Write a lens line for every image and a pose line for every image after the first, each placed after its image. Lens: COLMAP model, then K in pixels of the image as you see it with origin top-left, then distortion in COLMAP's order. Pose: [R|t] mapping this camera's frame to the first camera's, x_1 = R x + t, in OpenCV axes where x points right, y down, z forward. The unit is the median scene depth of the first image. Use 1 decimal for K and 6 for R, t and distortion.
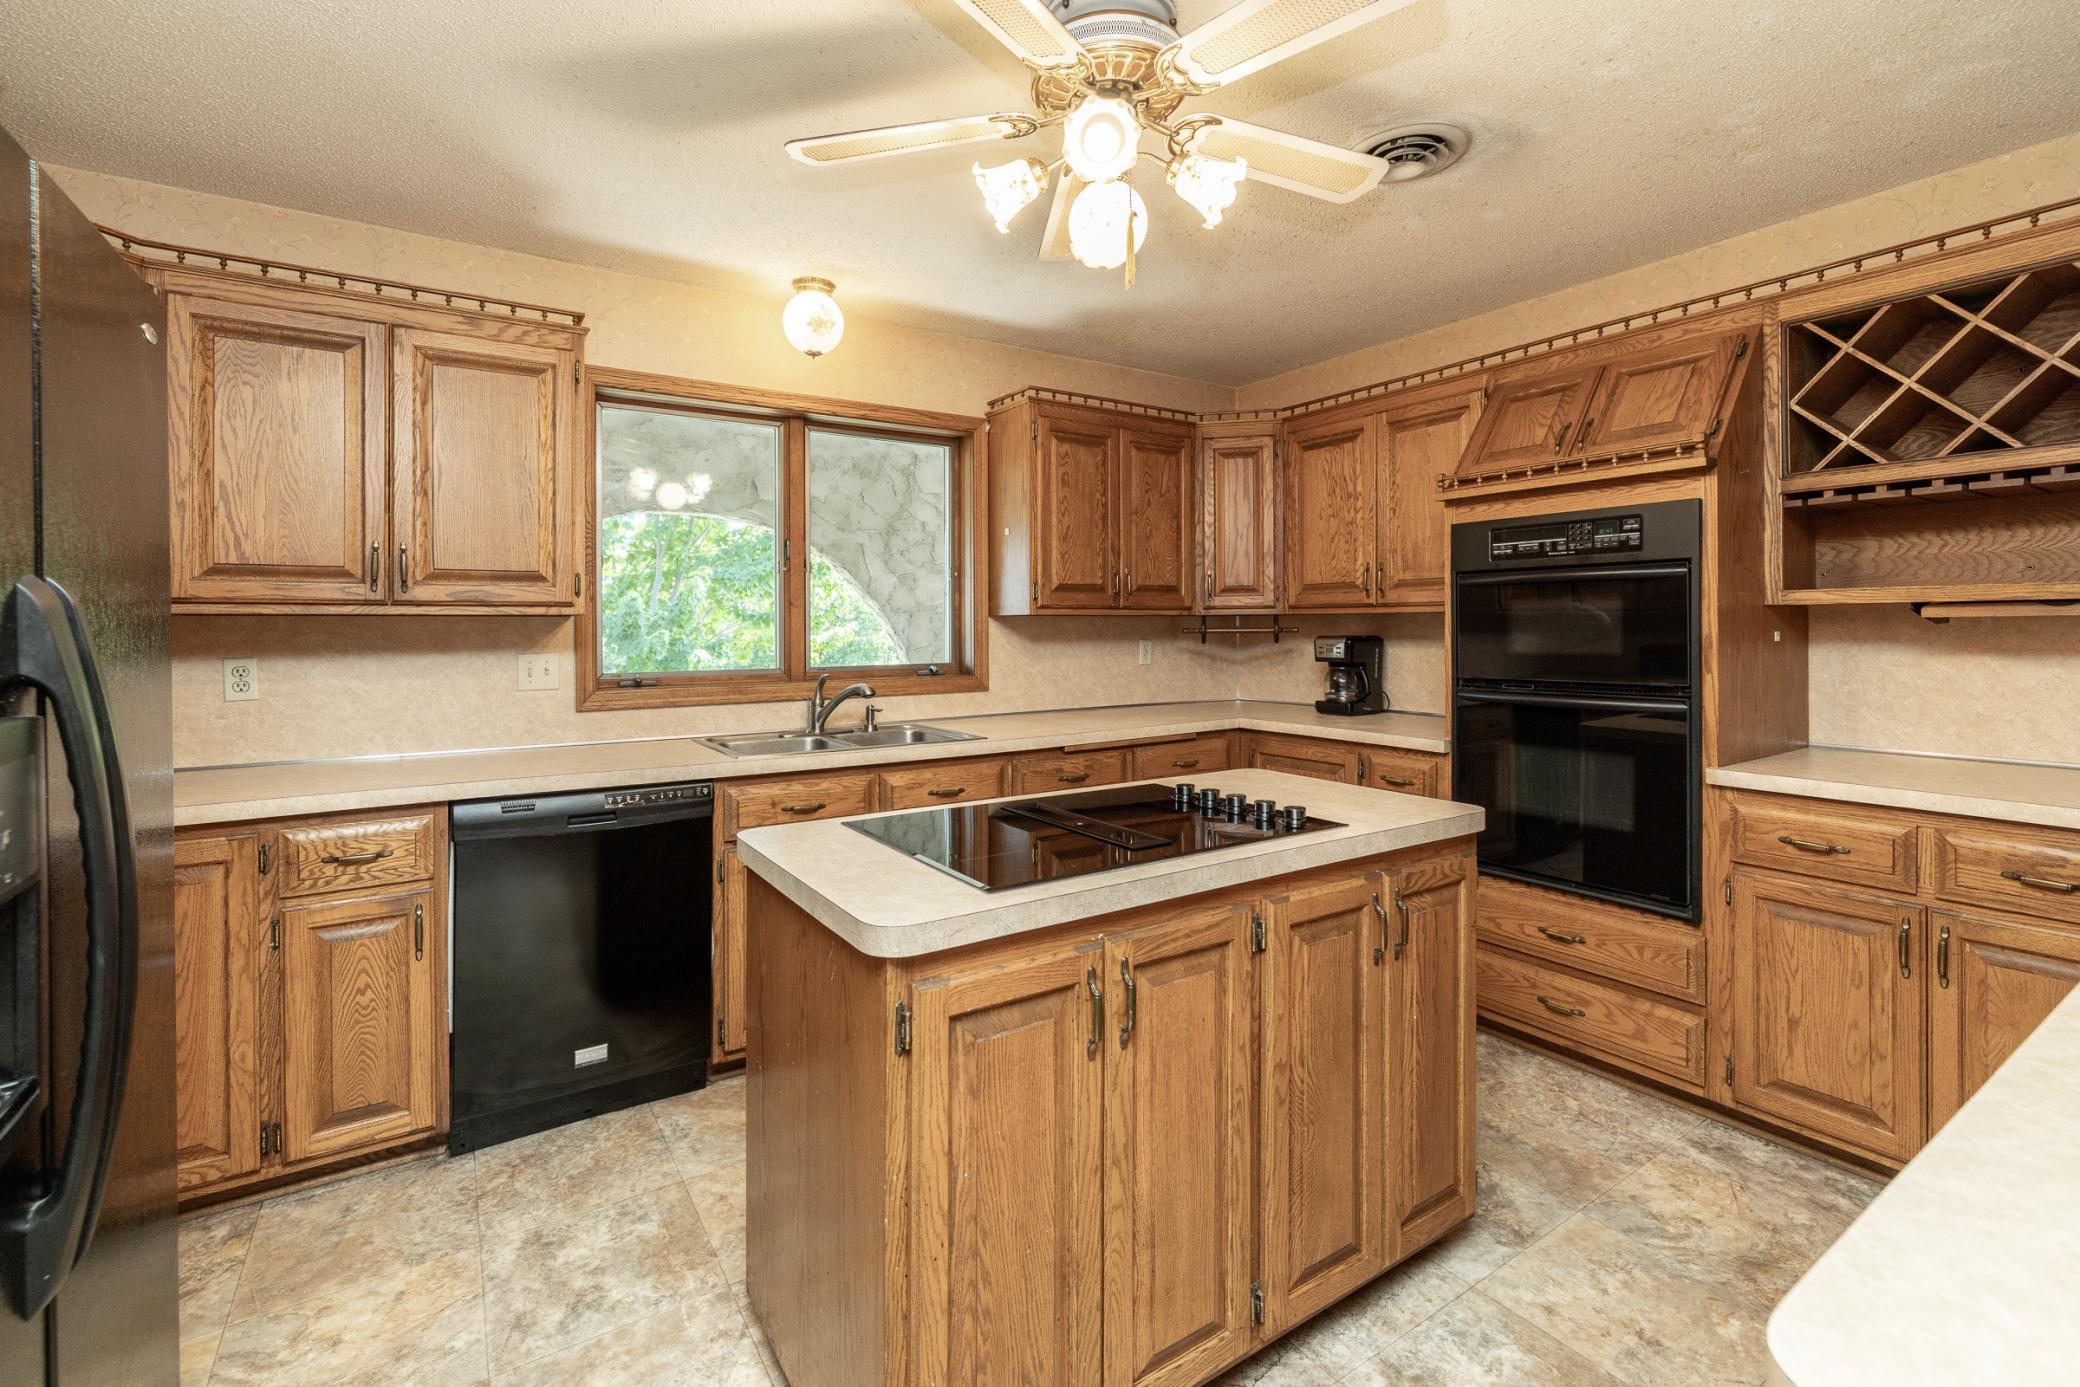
lens RADIAL K [[934.1, 0, 1039.6], [0, 934.1, 630.2], [0, 0, 1]] dist [0.015939, 0.000114]
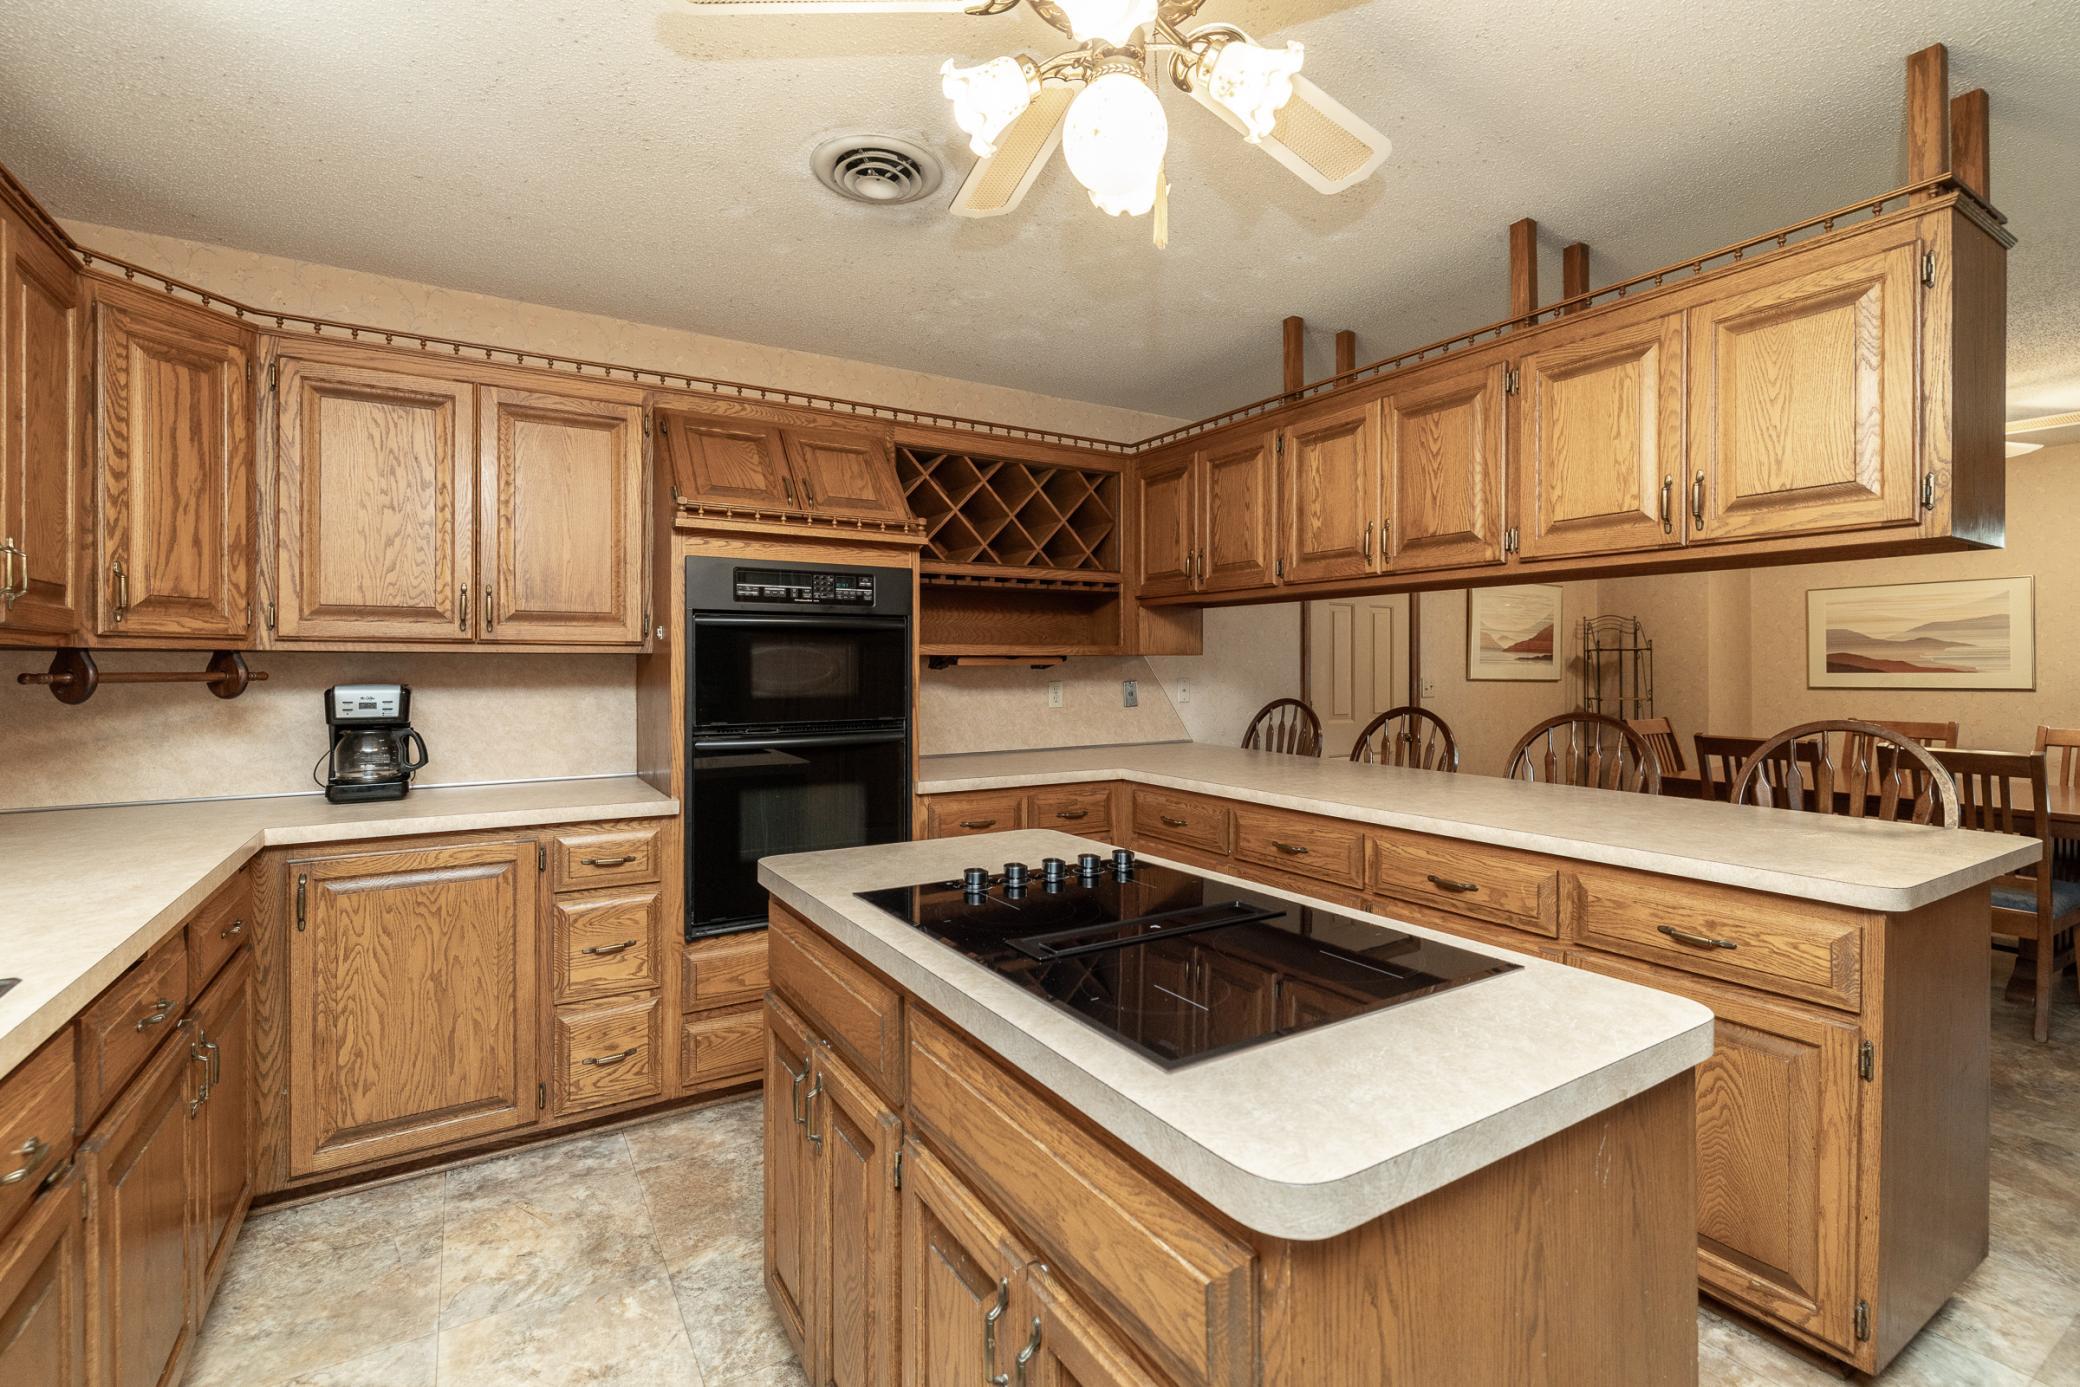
lens RADIAL K [[918.6, 0, 1031.2], [0, 918.6, 667.0], [0, 0, 1]] dist [-0.000382, 0.000013]
pose [[0.039412, 0.006938, 0.999199, -0.448822], [0.003219, 0.999970, -0.007070, 0.000405], [-0.999218, 0.003495, 0.039388, 0.680449]]
